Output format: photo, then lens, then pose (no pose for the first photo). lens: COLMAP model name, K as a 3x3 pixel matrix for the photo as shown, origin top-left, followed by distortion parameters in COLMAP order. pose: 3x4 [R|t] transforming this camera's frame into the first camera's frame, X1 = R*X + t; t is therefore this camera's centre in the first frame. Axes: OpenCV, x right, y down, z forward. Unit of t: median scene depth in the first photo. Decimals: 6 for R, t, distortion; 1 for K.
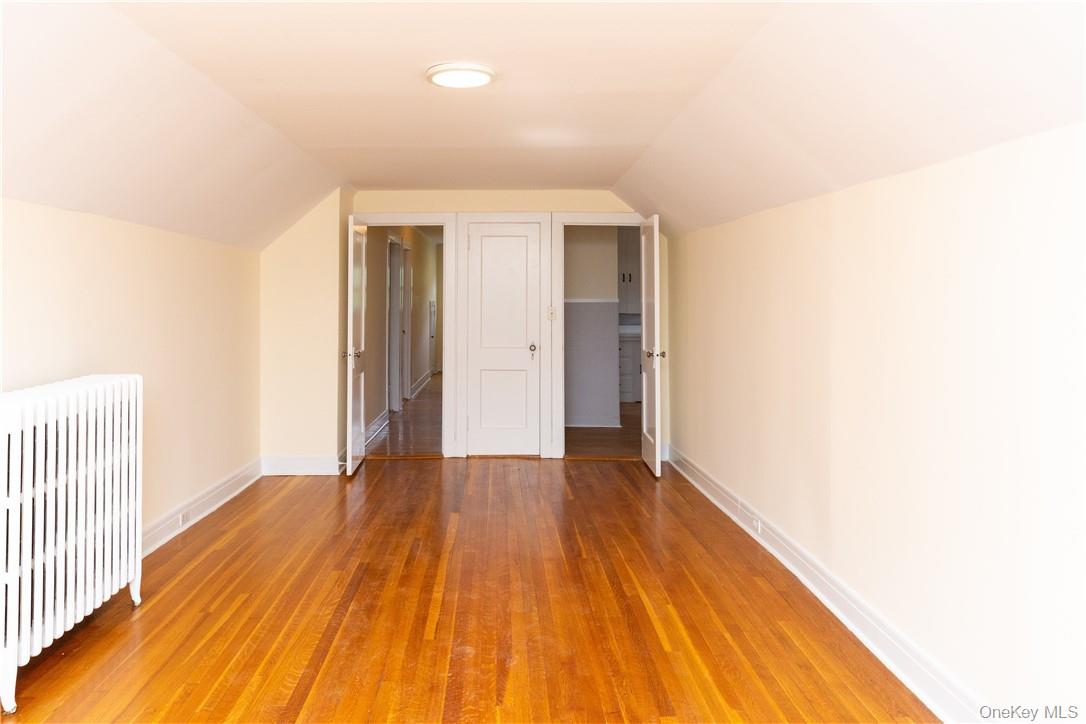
lens RADIAL K [[739.9, 0, 517.7], [0, 739.9, 279.3], [0, 0, 1]] dist [0.008914, -0.000216]
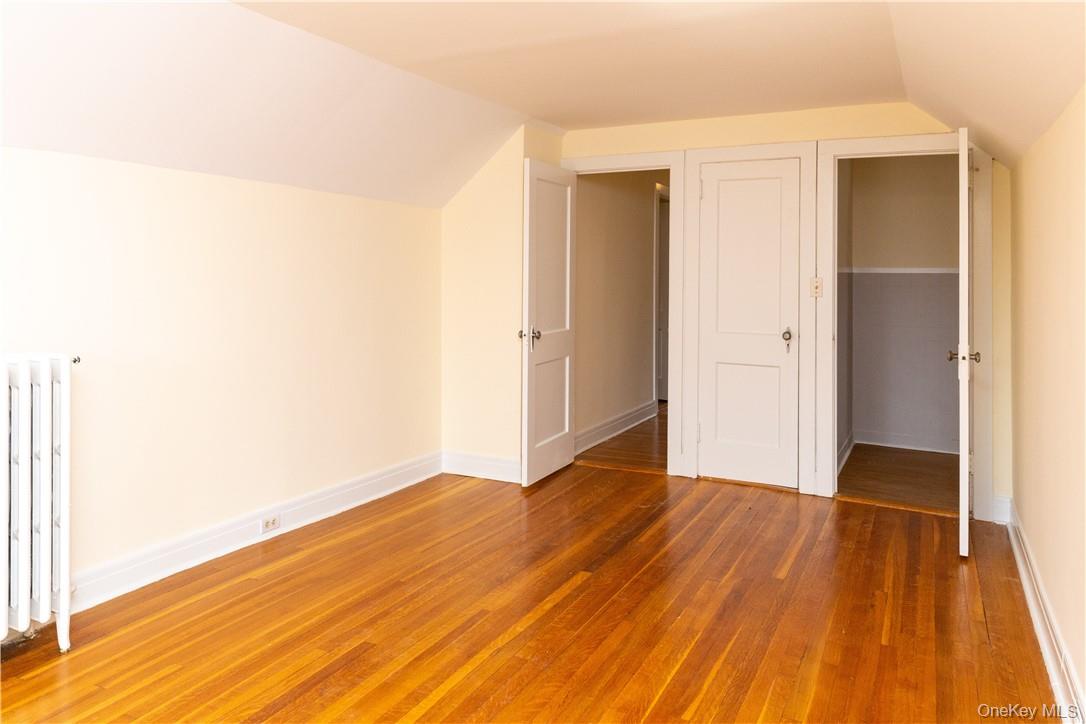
lens RADIAL K [[749.8, 0, 589.3], [0, 749.8, 264.2], [0, 0, 1]] dist [0.007181, 0.001056]
pose [[0.896906, 0.004241, -0.442200, 0.169145], [0.003378, 0.999859, 0.016440, 0.012196], [0.442207, -0.016239, 0.896766, 0.281747]]
